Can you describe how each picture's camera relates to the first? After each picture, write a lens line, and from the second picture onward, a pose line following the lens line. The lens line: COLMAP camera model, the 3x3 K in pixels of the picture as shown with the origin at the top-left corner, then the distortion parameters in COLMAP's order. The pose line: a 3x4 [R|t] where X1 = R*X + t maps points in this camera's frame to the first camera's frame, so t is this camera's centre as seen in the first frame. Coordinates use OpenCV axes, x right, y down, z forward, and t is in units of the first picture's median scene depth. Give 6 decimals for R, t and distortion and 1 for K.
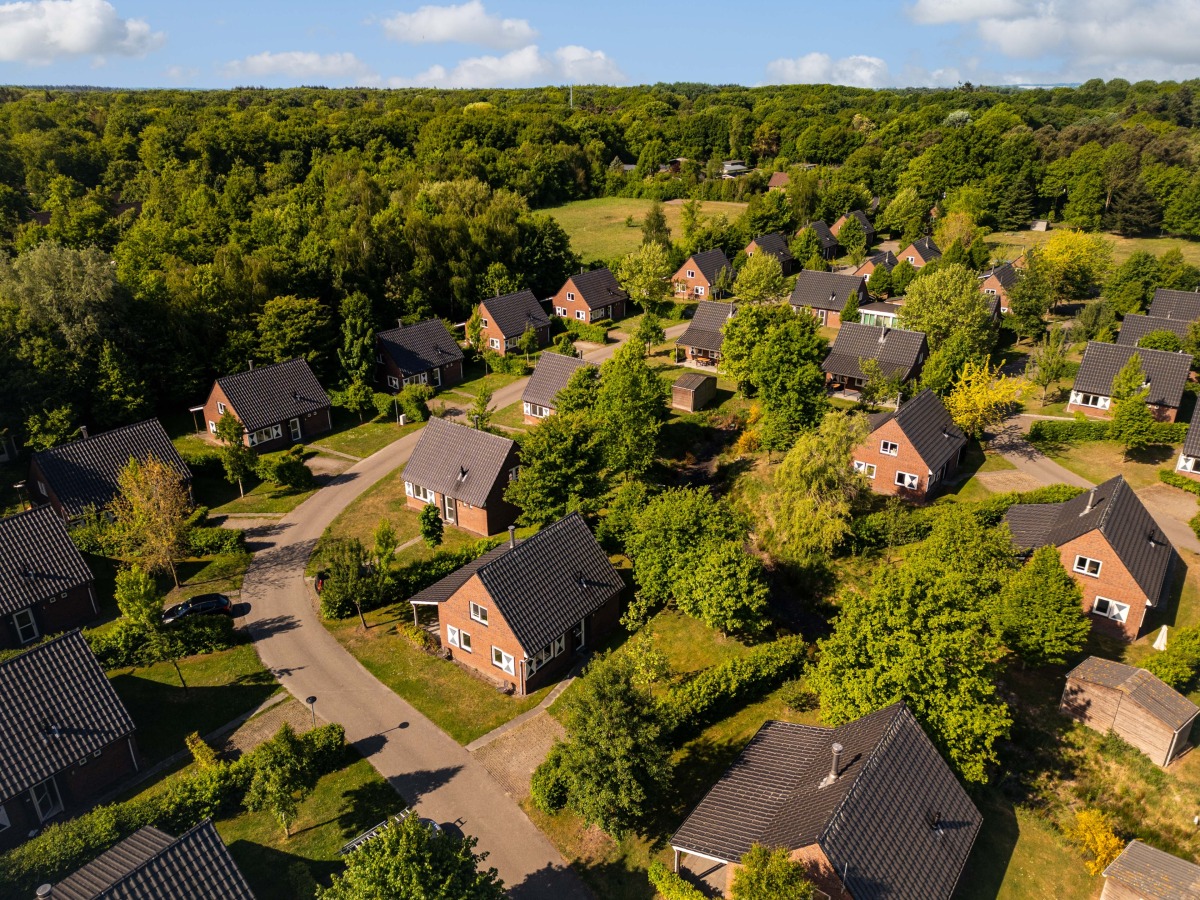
lens RADIAL K [[833.6, 0, 600.0], [0, 833.6, 450.0], [0, 0, 1]] dist [0.063053, -0.071801]
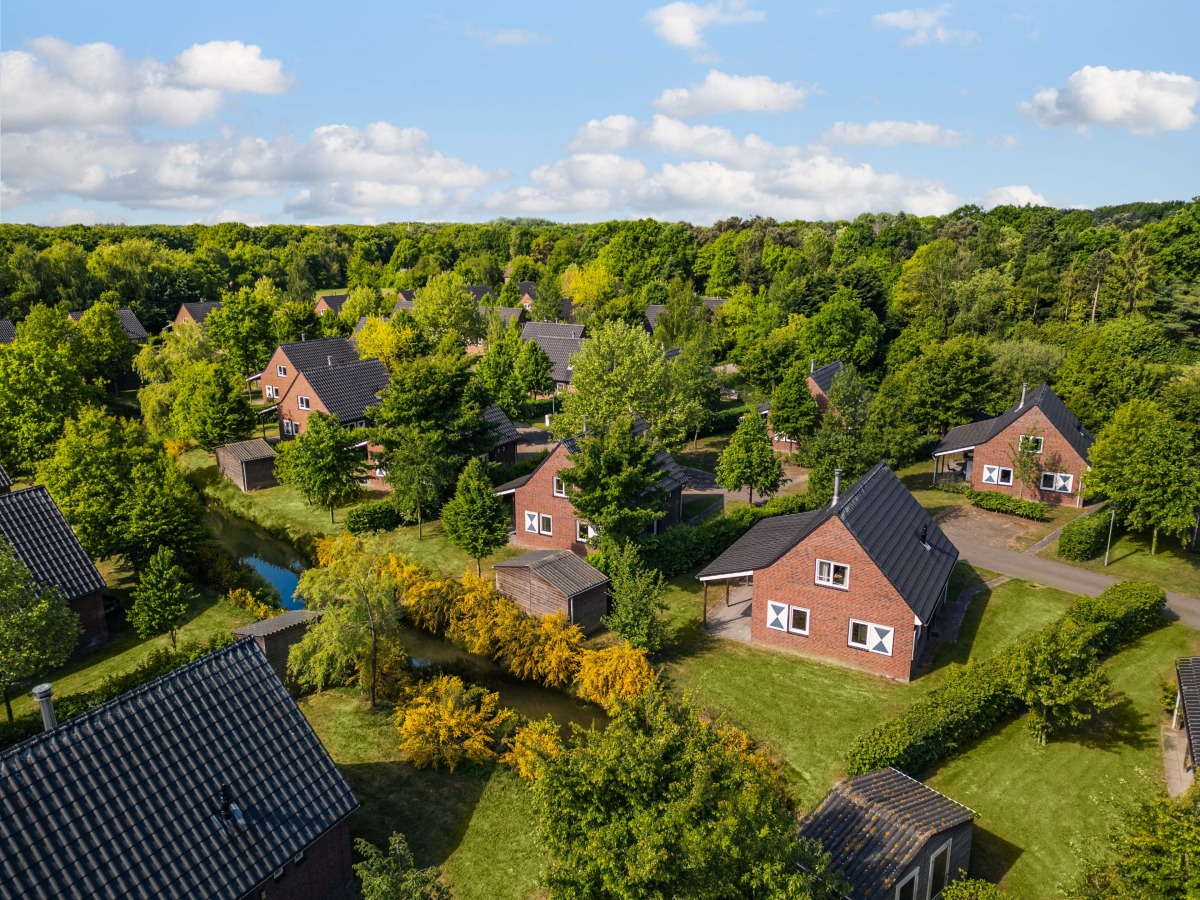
lens RADIAL K [[833.6, 0, 600.0], [0, 833.6, 450.0], [0, 0, 1]] dist [0.063053, -0.071801]
pose [[0.992559, -0.026730, 0.118791, 0.258794], [0.044797, 0.987344, -0.152136, 0.129043], [-0.113221, 0.156326, 0.981195, -0.118209]]
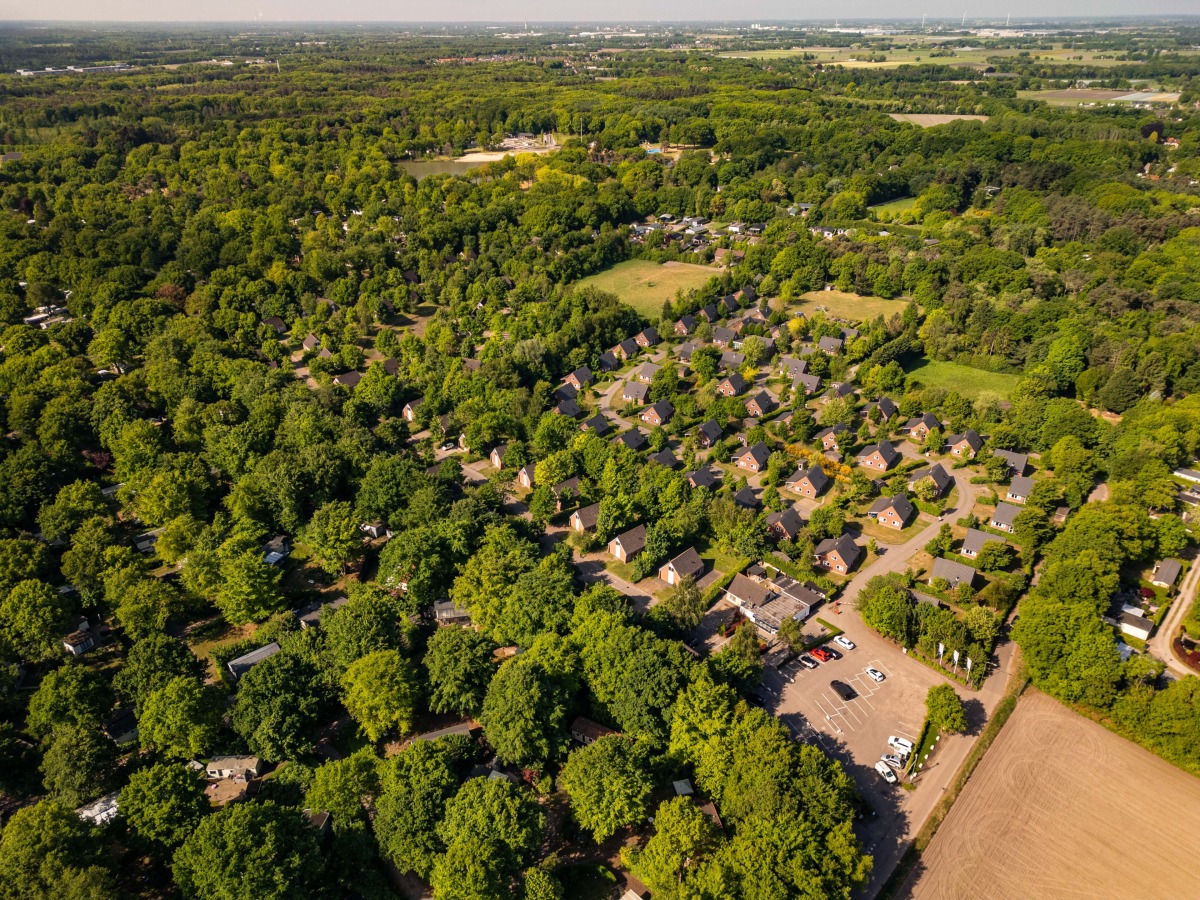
lens RADIAL K [[833.6, 0, 600.0], [0, 833.6, 450.0], [0, 0, 1]] dist [0.063053, -0.071801]
pose [[0.999352, -0.018684, 0.030753, -0.193368], [0.016539, 0.997509, 0.068577, 0.009204], [-0.031958, -0.068024, 0.997172, -1.377110]]
